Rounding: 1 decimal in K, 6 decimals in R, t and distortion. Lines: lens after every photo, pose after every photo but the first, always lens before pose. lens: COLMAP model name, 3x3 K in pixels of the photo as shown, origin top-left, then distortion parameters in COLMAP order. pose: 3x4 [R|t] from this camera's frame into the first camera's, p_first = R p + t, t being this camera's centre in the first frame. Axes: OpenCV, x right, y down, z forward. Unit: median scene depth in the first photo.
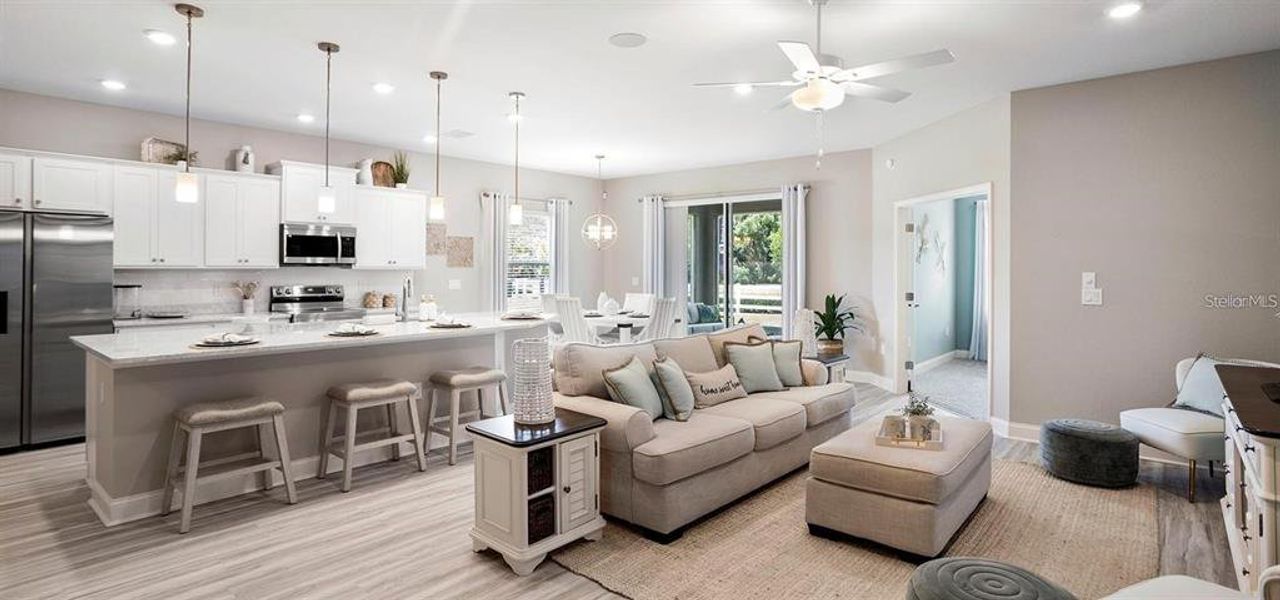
lens RADIAL K [[632.8, 0, 631.4], [0, 632.8, 262.4], [0, 0, 1]] dist [-0.051207, 0.031910]
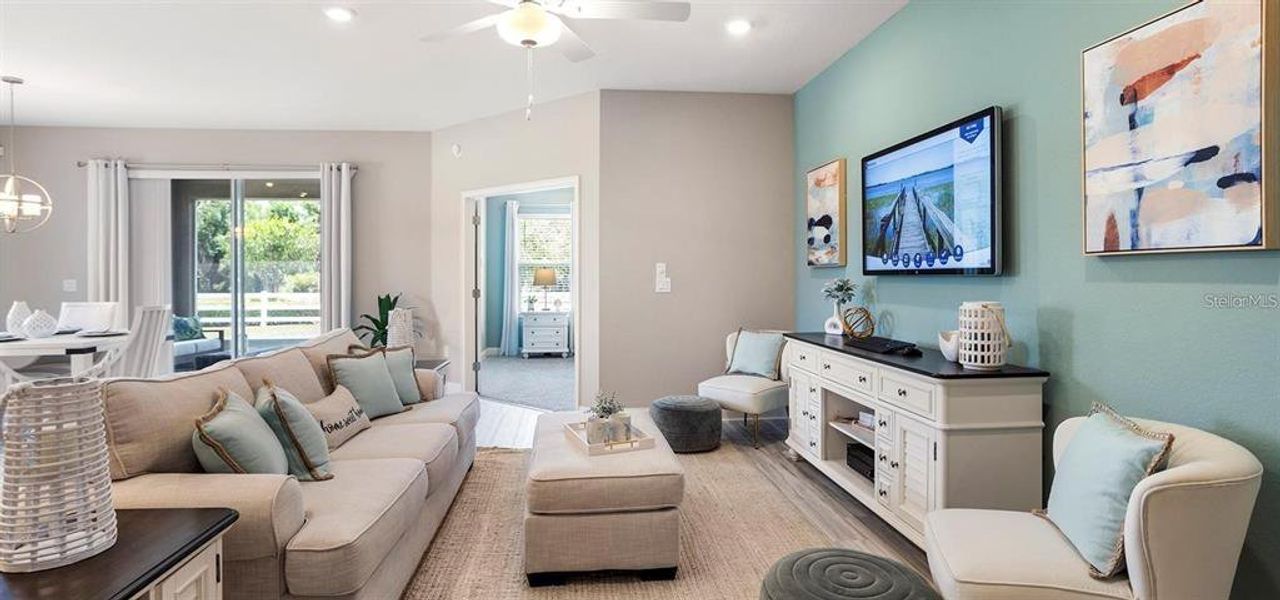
lens RADIAL K [[638.2, 0, 632.6], [0, 638.2, 275.3], [0, 0, 1]] dist [-0.055906, 0.031229]
pose [[0.687487, -0.005803, 0.726173, -0.097999], [-0.001106, 0.999959, 0.009037, 0.020405], [-0.726196, -0.007016, 0.687452, 0.188141]]
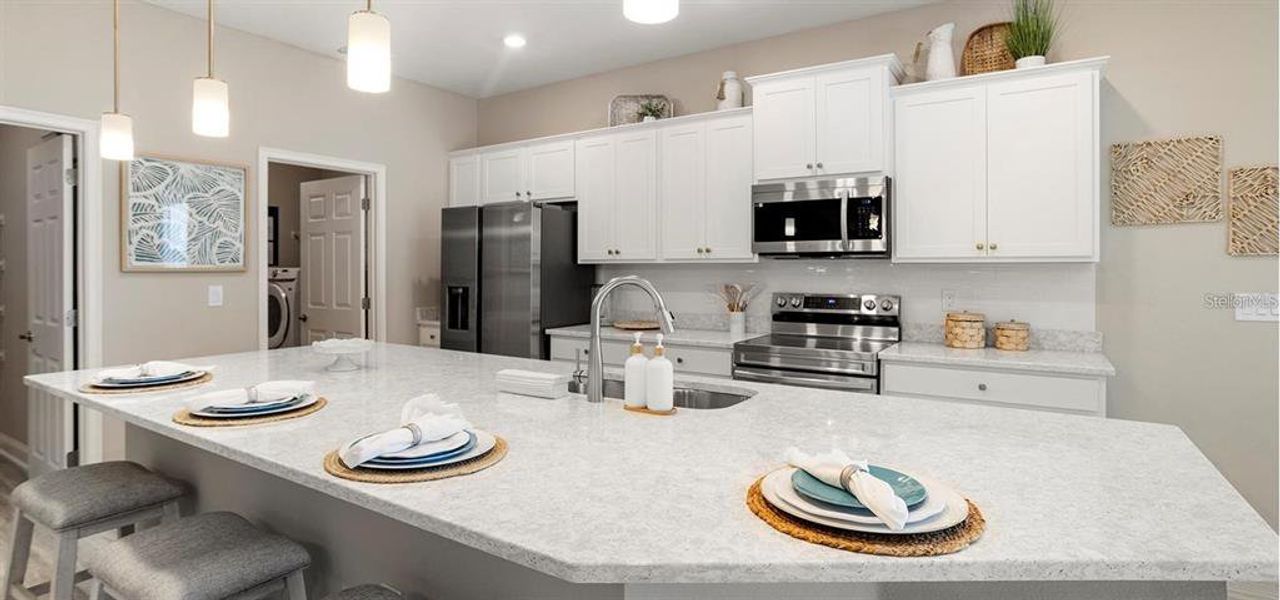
lens RADIAL K [[629.3, 0, 621.3], [0, 629.3, 270.1], [0, 0, 1]] dist [-0.058048, 0.032247]
pose [[0.124446, 0.004880, -0.992214, 0.005610], [0.010631, 0.999924, 0.006251, 0.011666], [0.992169, -0.011326, 0.124385, 0.800251]]
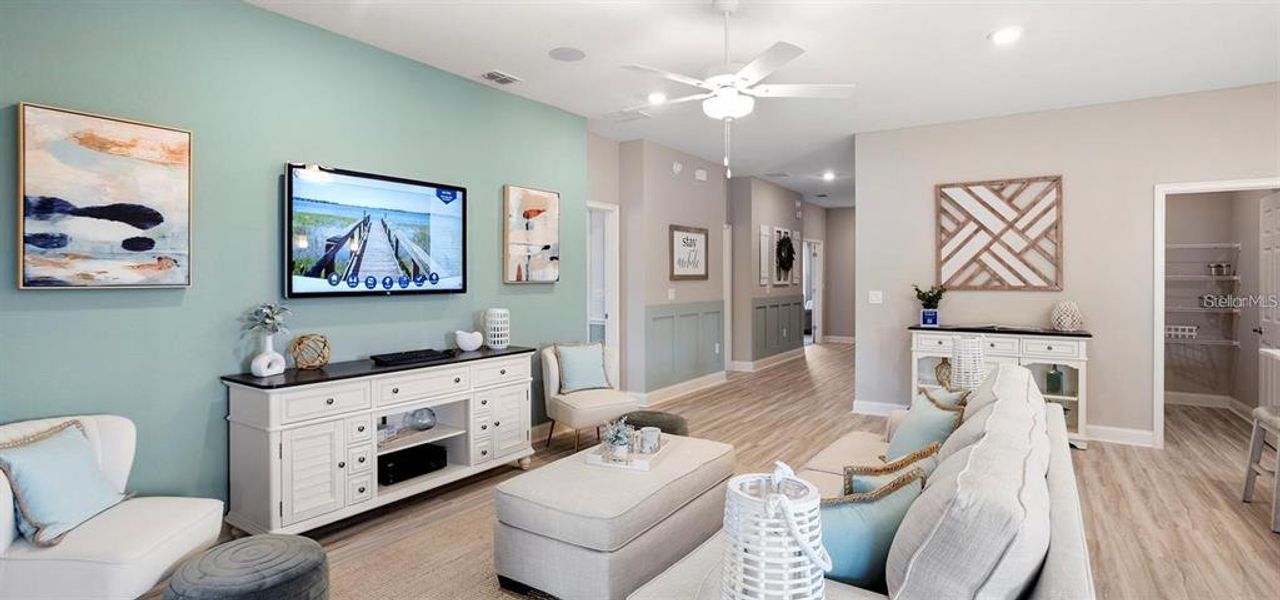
lens RADIAL K [[616.5, 0, 619.1], [0, 616.5, 275.2], [0, 0, 1]] dist [-0.060250, 0.028120]
pose [[-0.993946, -0.005349, -0.109742, 0.302521], [-0.004151, 0.999929, -0.011141, 0.010484], [0.109794, -0.010618, -0.993898, 1.017006]]
